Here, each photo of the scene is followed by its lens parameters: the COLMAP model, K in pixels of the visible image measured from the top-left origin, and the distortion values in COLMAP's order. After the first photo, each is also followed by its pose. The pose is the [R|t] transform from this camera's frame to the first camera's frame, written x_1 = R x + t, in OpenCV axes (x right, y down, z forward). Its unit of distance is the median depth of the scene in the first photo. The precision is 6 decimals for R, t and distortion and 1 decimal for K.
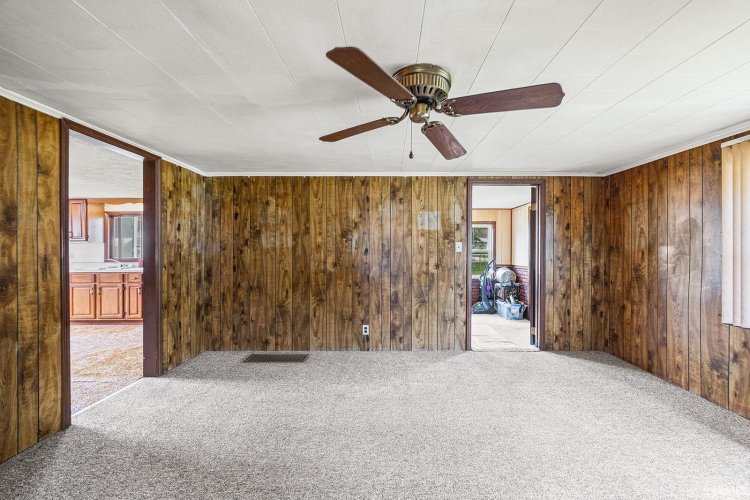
lens RADIAL K [[297.1, 0, 395.7], [0, 297.1, 248.3], [0, 0, 1]] dist [-0.001440, -0.000129]
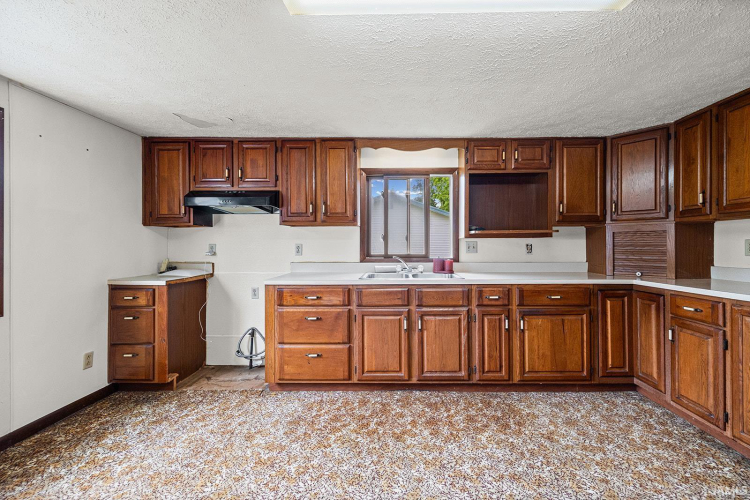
lens RADIAL K [[306.4, 0, 396.6], [0, 306.4, 244.7], [0, 0, 1]] dist [0.002291, 0.000246]
pose [[0.999889, 0.002233, -0.014714, -1.368517], [-0.002229, 0.999997, 0.000341, 0.020525], [0.014715, -0.000308, 0.999892, 0.662439]]
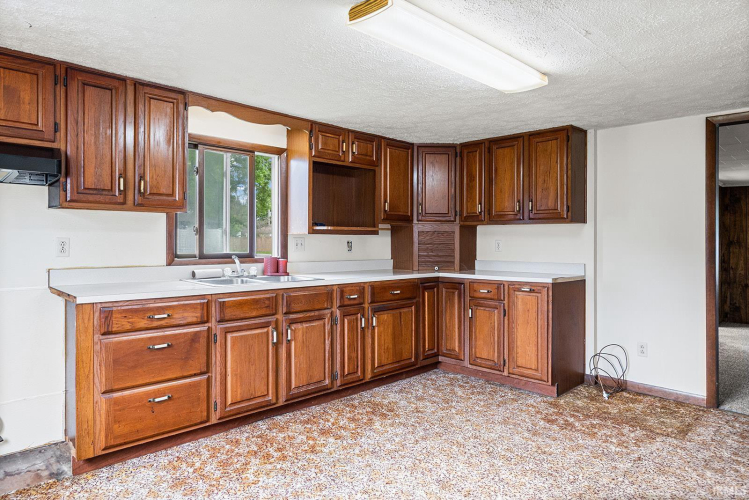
lens RADIAL K [[481.6, 0, 374.6], [0, 481.6, 239.1], [0, 0, 1]] dist [-0.004873, 0.000363]
pose [[0.711618, 0.013789, 0.702432, -1.843343], [-0.013861, 0.999888, -0.005586, 0.018638], [-0.702430, -0.005761, 0.711729, 0.580270]]
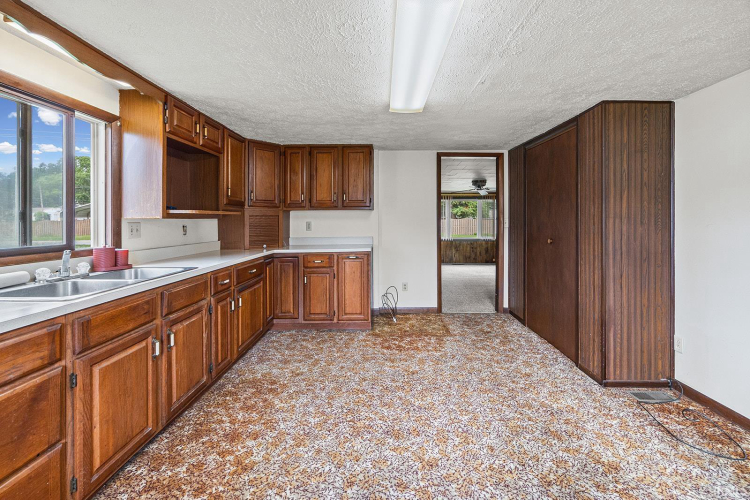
lens RADIAL K [[306.7, 0, 387.4], [0, 306.7, 216.3], [0, 0, 1]] dist [-0.000150, -0.000071]
pose [[-0.008017, 0.018918, 0.999789, -1.805669], [-0.001174, 0.999820, -0.018928, 0.010757], [-0.999967, -0.001325, -0.007993, 0.996075]]
